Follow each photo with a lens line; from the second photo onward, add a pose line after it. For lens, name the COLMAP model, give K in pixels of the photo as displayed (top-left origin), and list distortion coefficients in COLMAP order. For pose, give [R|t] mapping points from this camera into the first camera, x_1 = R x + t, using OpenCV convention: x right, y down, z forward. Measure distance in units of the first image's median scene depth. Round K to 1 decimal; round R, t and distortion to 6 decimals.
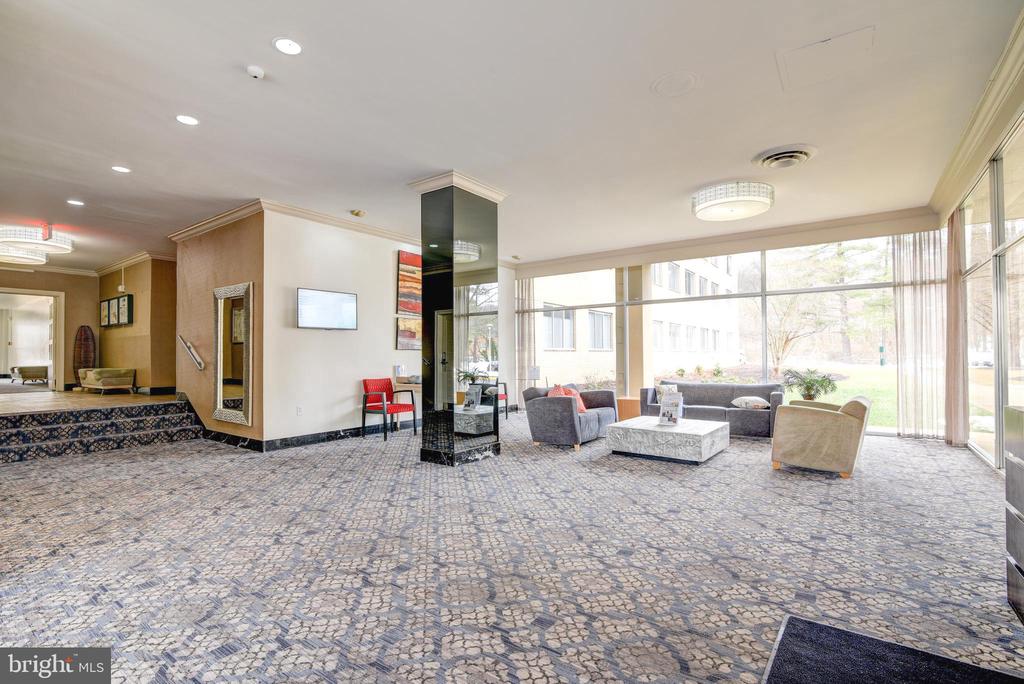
lens RADIAL K [[478.3, 0, 510.1], [0, 478.3, 350.1], [0, 0, 1]] dist [-0.014316, -0.000244]
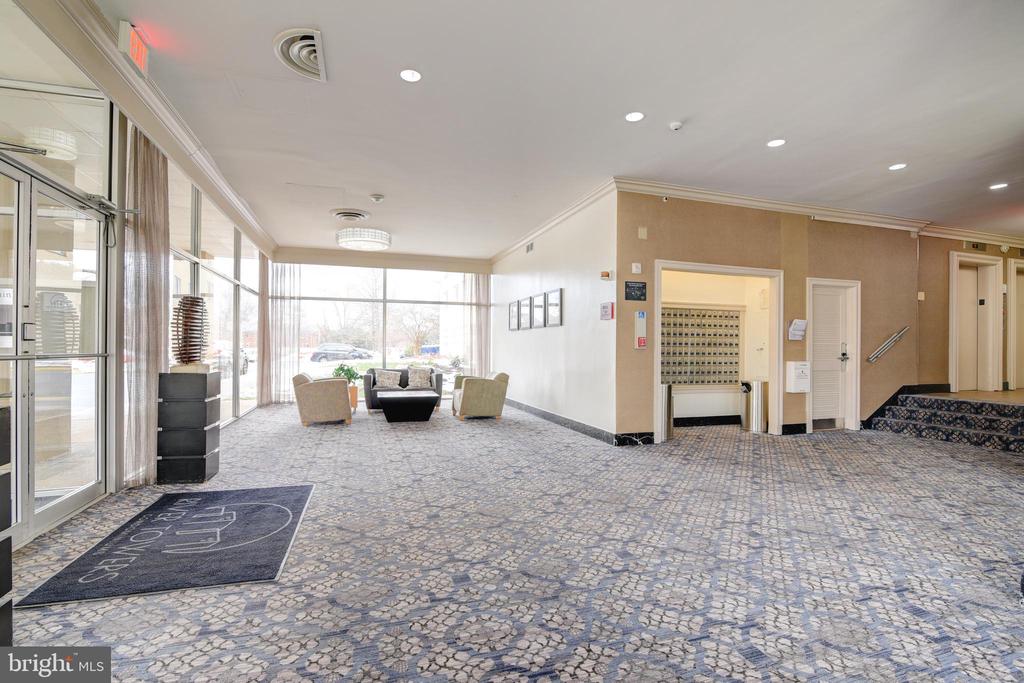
lens RADIAL K [[478.3, 0, 510.1], [0, 478.3, 349.6], [0, 0, 1]] dist [-0.014316, -0.000244]
pose [[-0.591788, 0.002466, -0.806090, 0.629415], [0.009655, 0.999945, -0.004029, 0.021449], [0.806036, -0.010167, -0.591779, 1.143733]]
